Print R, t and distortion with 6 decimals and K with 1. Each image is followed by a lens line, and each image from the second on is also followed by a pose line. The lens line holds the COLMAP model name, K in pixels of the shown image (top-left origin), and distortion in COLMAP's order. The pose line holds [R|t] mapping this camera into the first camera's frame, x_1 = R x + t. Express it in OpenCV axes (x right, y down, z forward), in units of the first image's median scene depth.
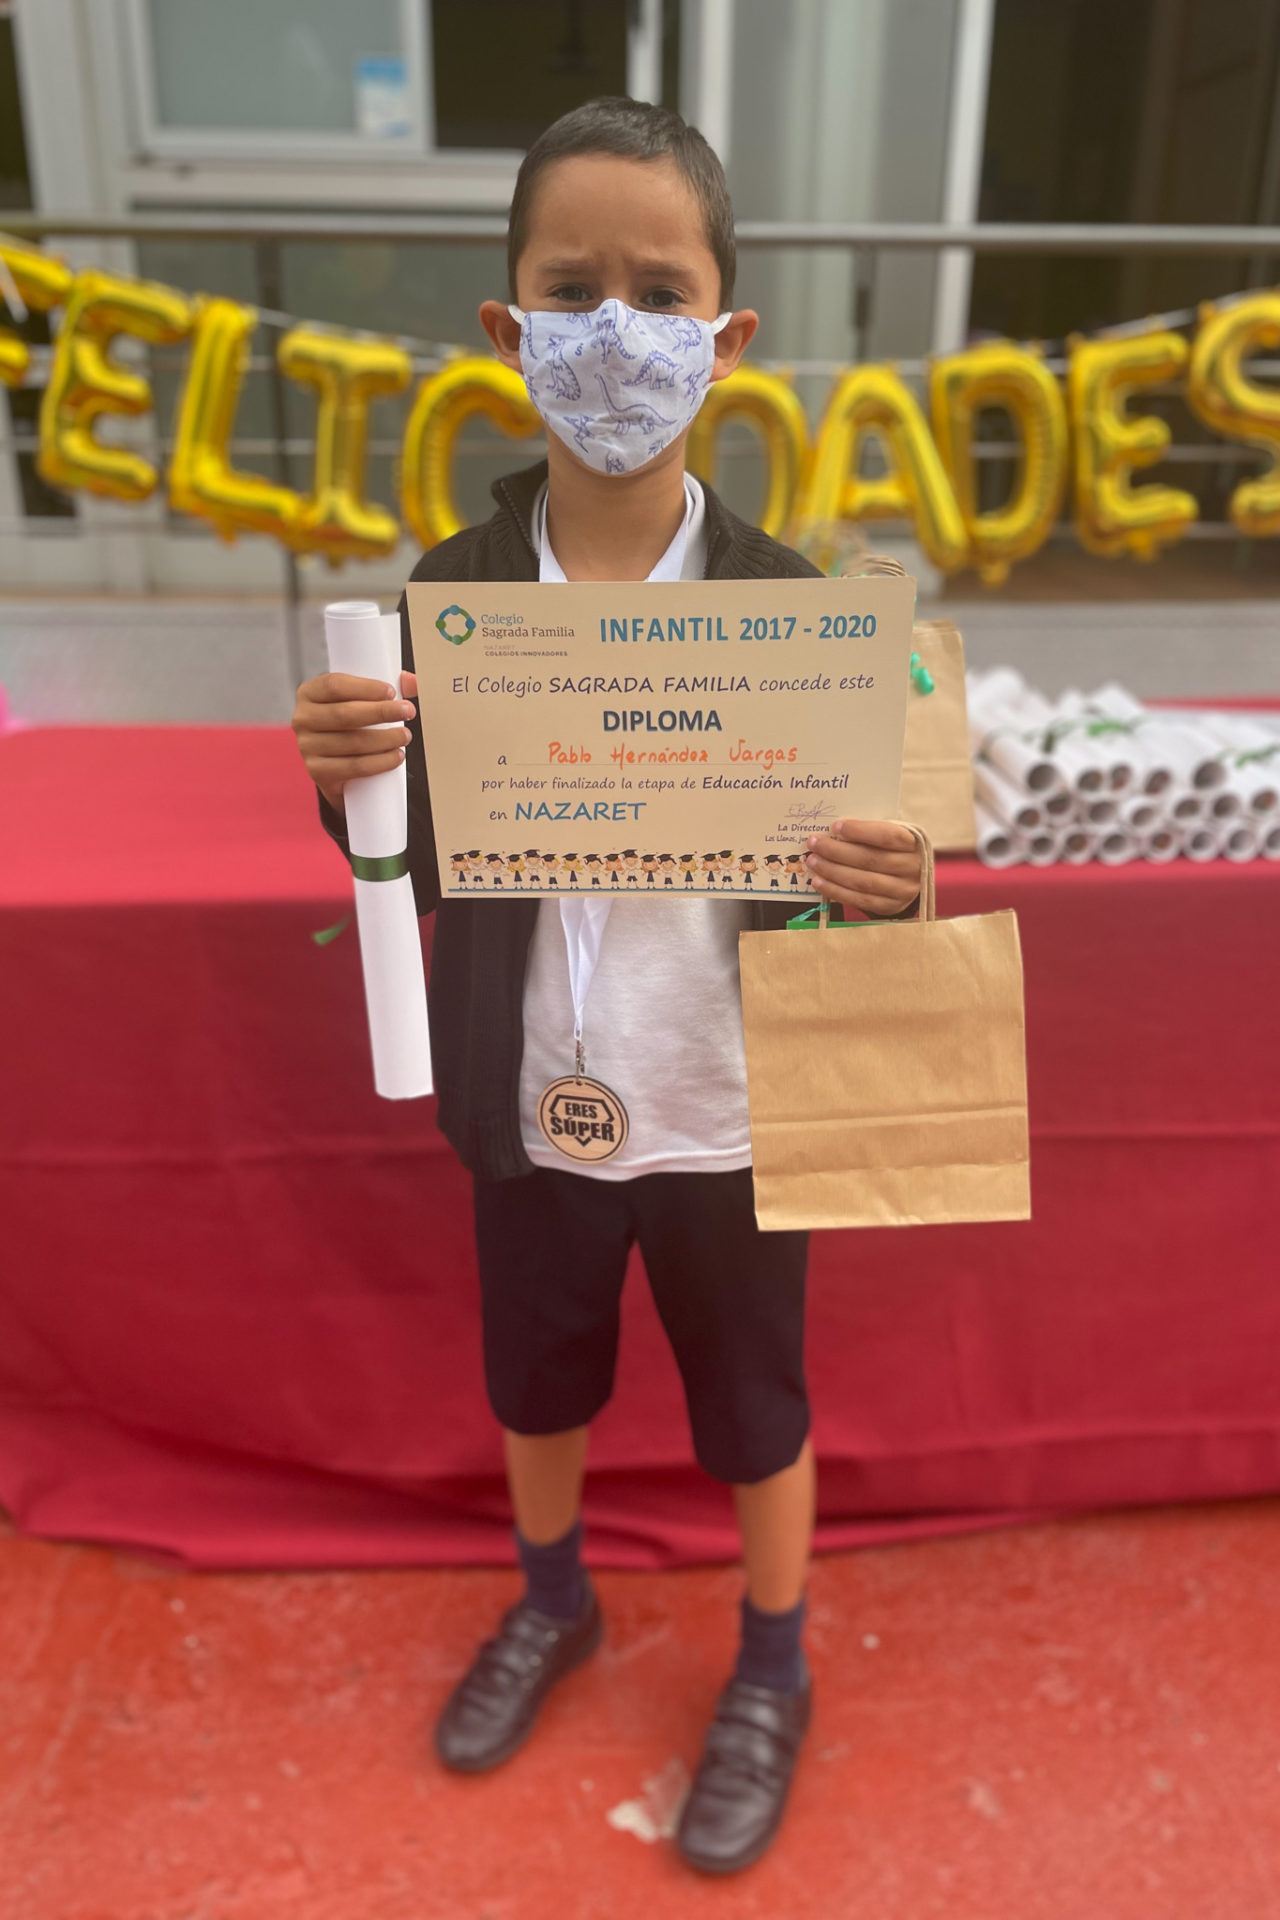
lens RADIAL K [[1444.2, 0, 654.3], [0, 1444.2, 958.8], [0, 0, 1]] dist [0.079166, -0.108402]
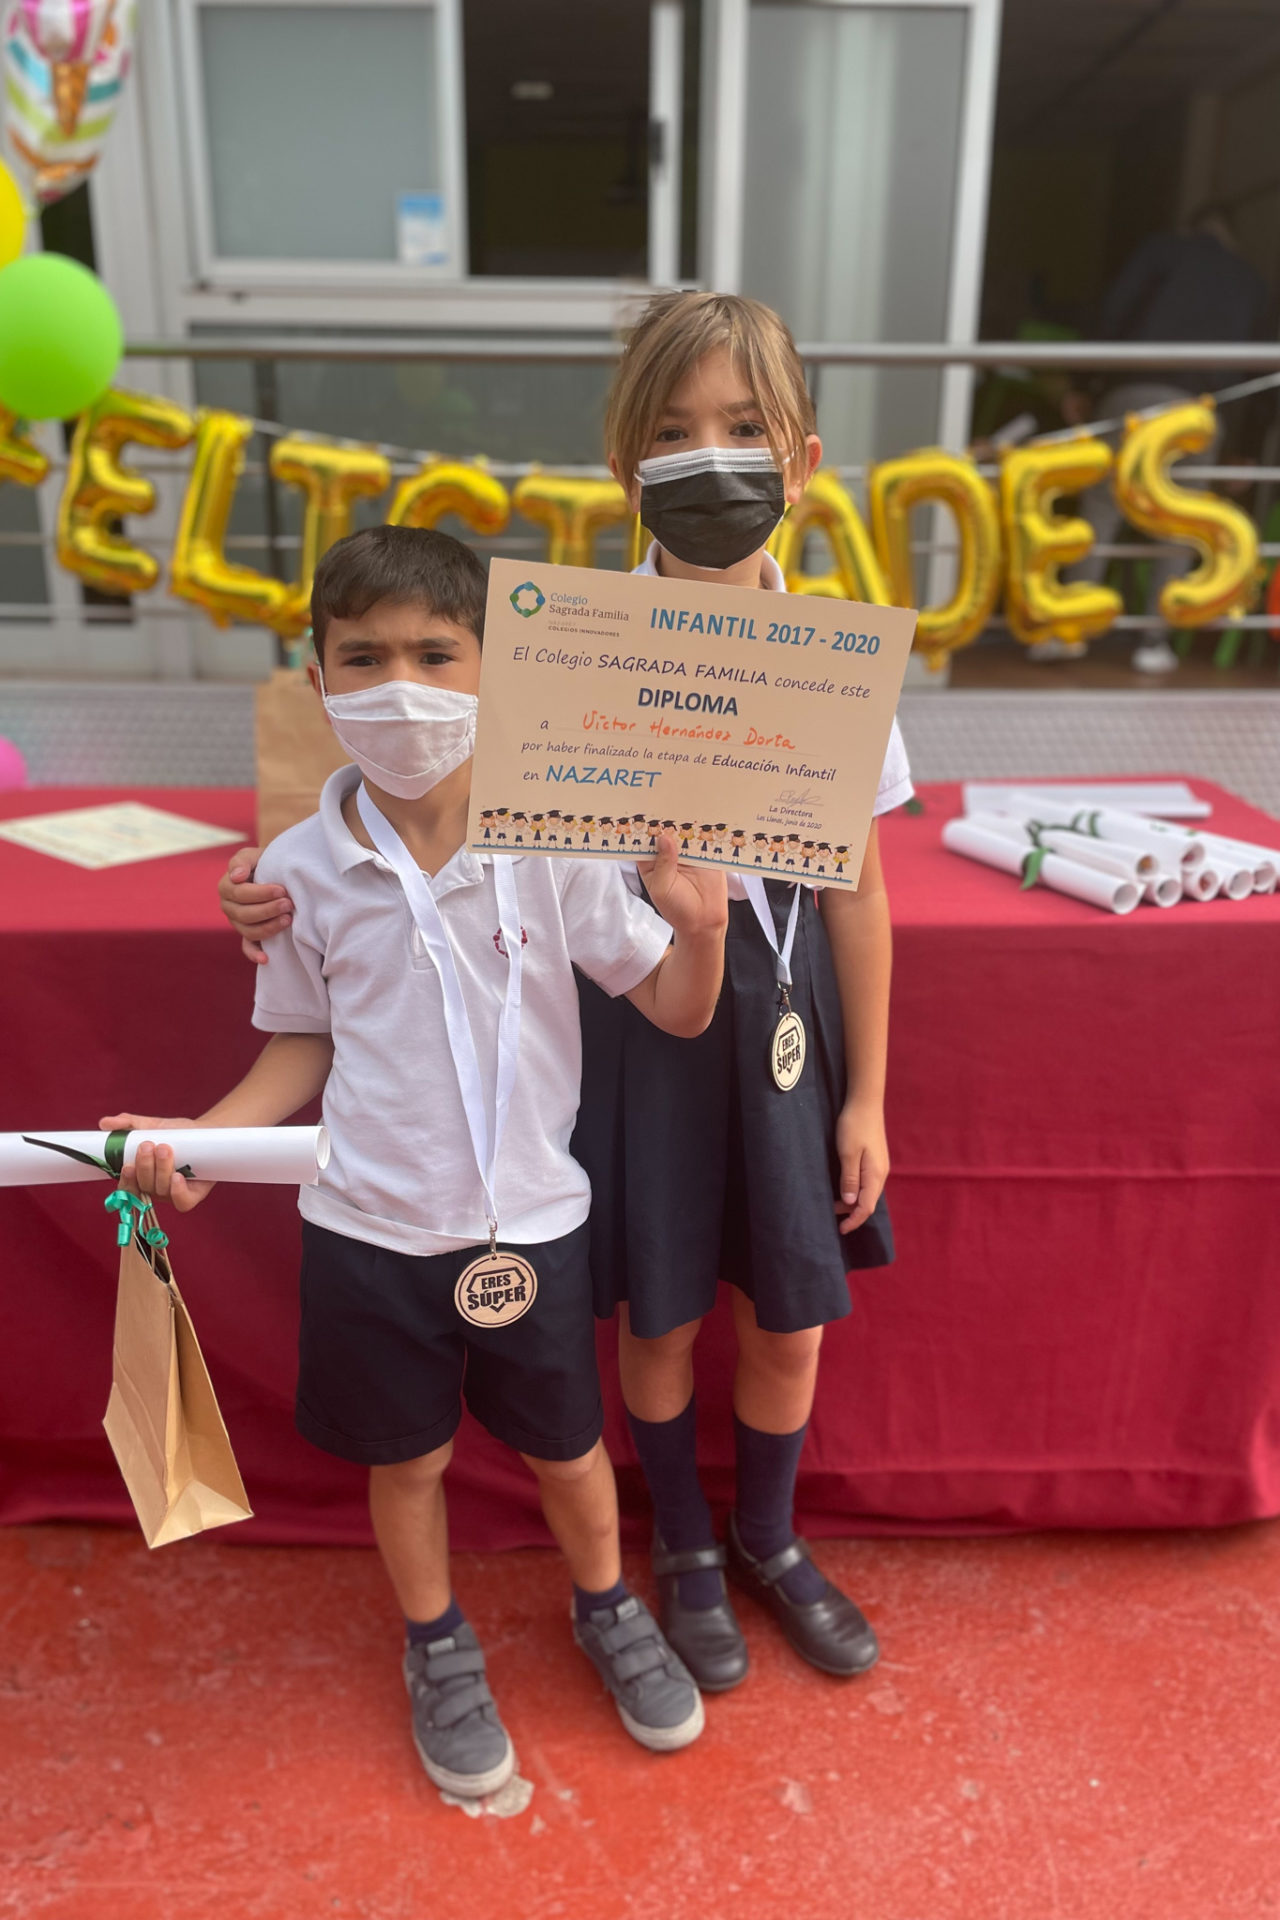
lens RADIAL K [[1444.2, 0, 650.5], [0, 1444.2, 947.4], [0, 0, 1]] dist [0.079166, -0.108402]
pose [[0.998305, 0.018437, -0.055209, 0.144733], [-0.022321, 0.997256, -0.070586, 0.037000], [0.053756, 0.071699, 0.995977, -0.082273]]
